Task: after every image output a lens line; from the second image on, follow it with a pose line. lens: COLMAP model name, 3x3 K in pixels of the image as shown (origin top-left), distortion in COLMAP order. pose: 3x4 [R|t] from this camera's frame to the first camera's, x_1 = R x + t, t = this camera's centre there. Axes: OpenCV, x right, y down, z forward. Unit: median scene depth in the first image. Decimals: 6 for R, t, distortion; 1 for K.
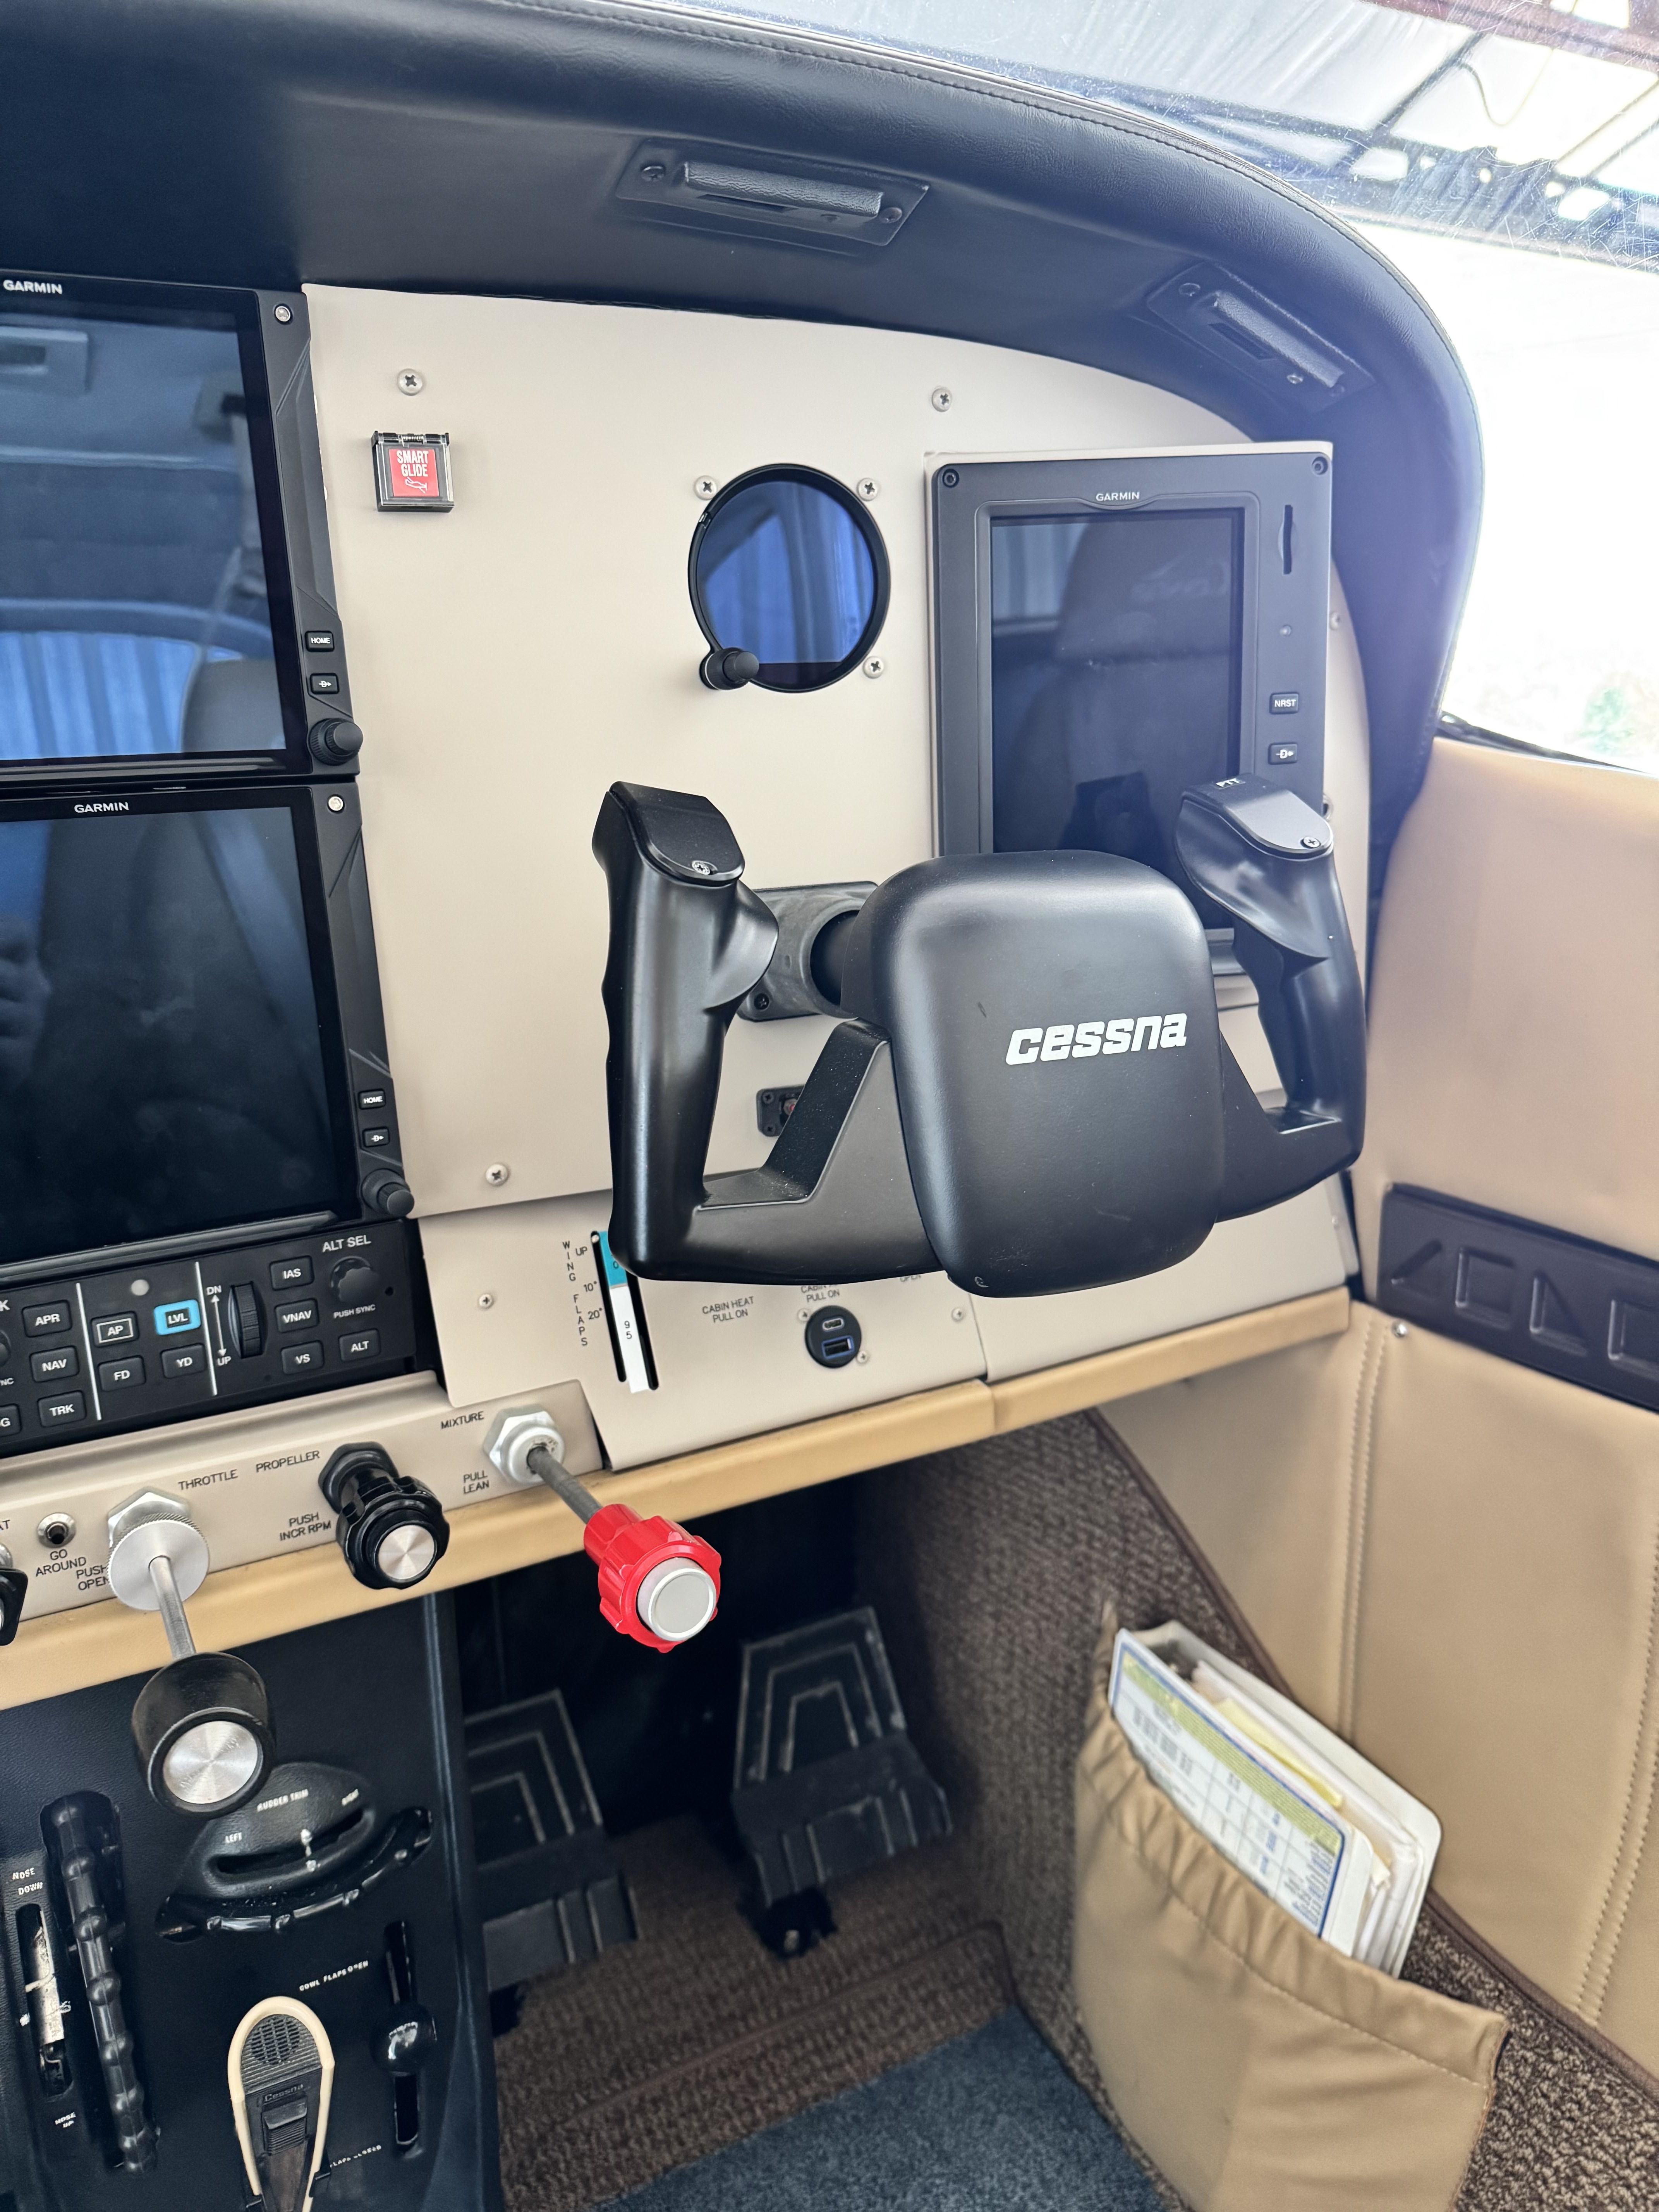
lens RADIAL K [[1612.9, 0, 834.4], [0, 1612.9, 1238.4], [0, 0, 1]] dist [-0.121555, 0.124421]
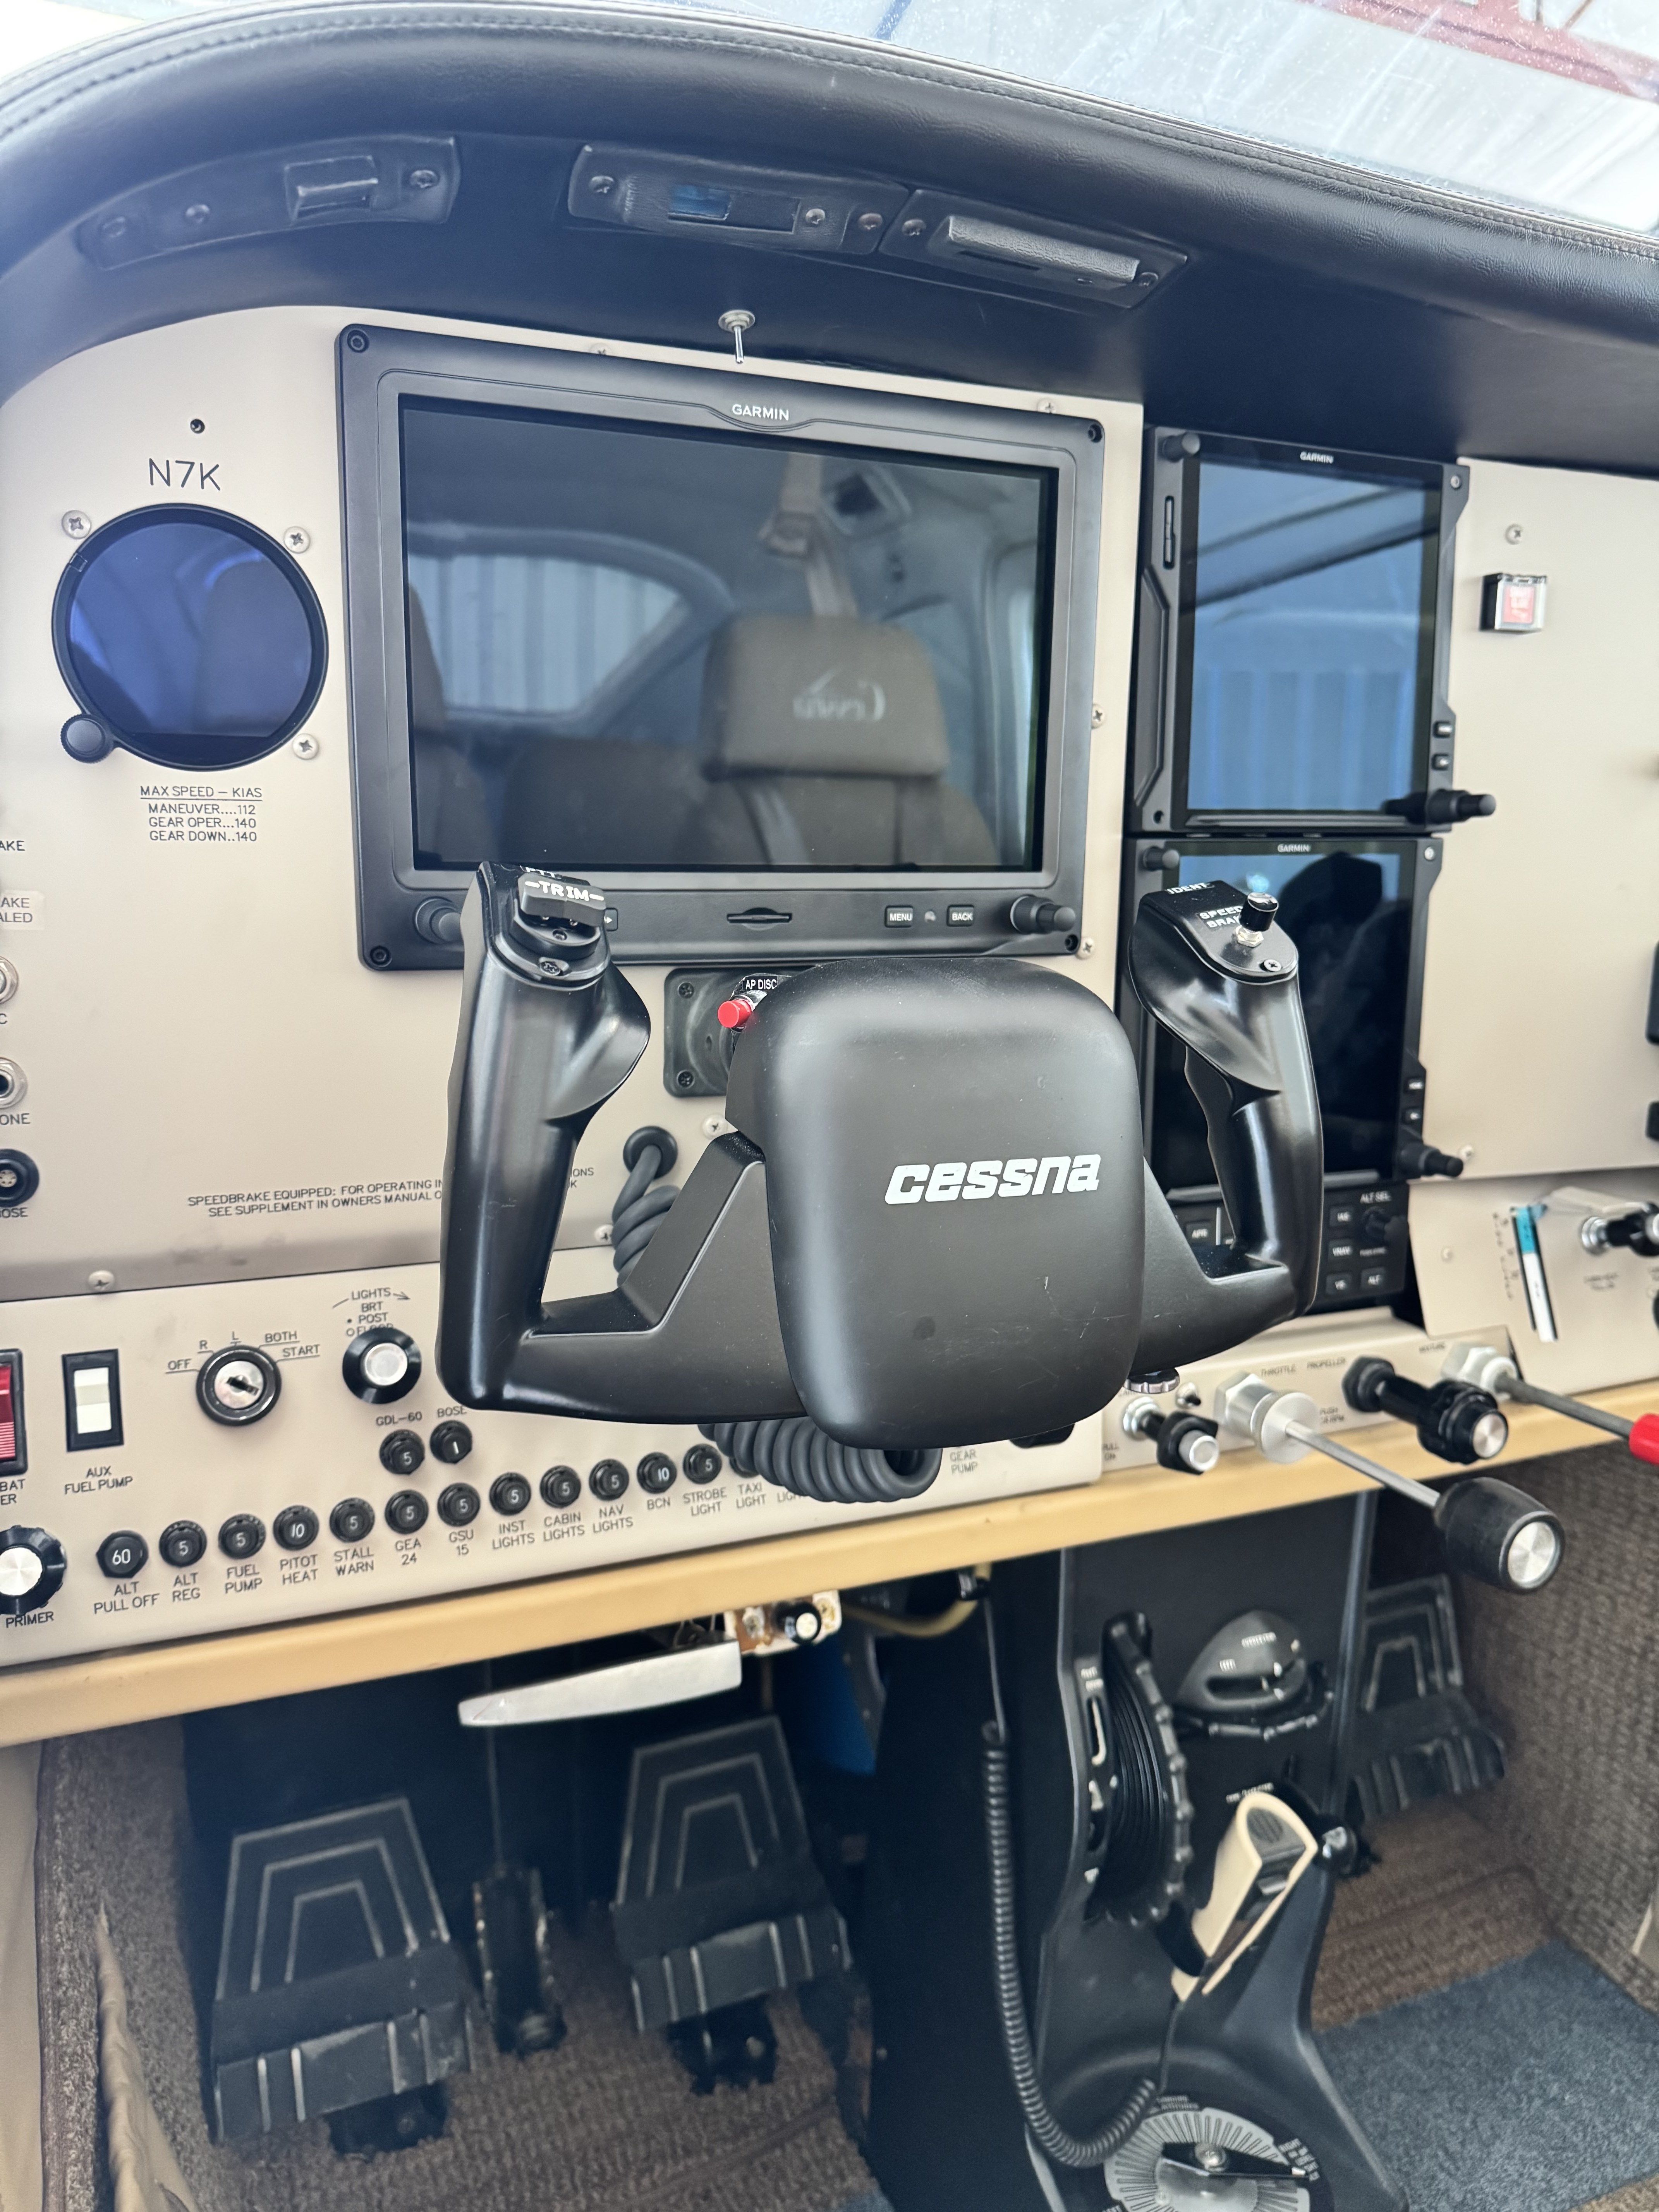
lens RADIAL K [[1545.0, 0, 828.2], [0, 1545.0, 1258.0], [0, 0, 1]] dist [-0.037637, 0.008469]
pose [[0.993899, 0.081051, -0.074805, -0.372083], [-0.082808, 0.996351, -0.020688, 0.065021], [0.072855, 0.026756, 0.996984, -0.148397]]
